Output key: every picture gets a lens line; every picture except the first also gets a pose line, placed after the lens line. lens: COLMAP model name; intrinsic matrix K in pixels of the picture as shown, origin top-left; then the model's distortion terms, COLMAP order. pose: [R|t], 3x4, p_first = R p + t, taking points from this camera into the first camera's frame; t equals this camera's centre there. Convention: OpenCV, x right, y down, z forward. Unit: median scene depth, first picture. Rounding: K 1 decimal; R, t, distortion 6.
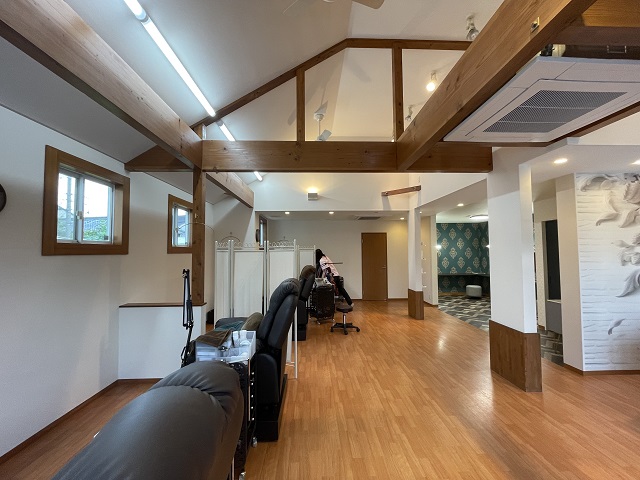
lens RADIAL K [[259.5, 0, 320.6], [0, 259.5, 239.8], [0, 0, 1]] dist [-0.000052, -0.000222]
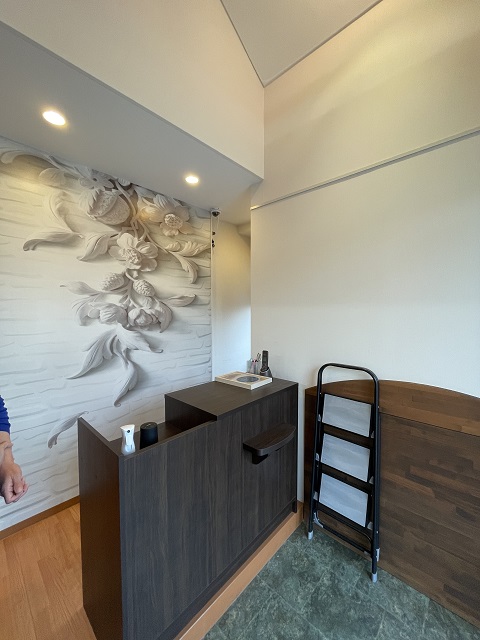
lens RADIAL K [[259.5, 0, 240.0], [0, 259.5, 319.1], [0, 0, 1]] dist [-0.000052, -0.000222]
pose [[0.708427, -0.019641, 0.705511, 0.997268], [-0.037613, 0.997141, 0.065529, 0.032539], [-0.704781, -0.072959, 0.705663, 0.324493]]
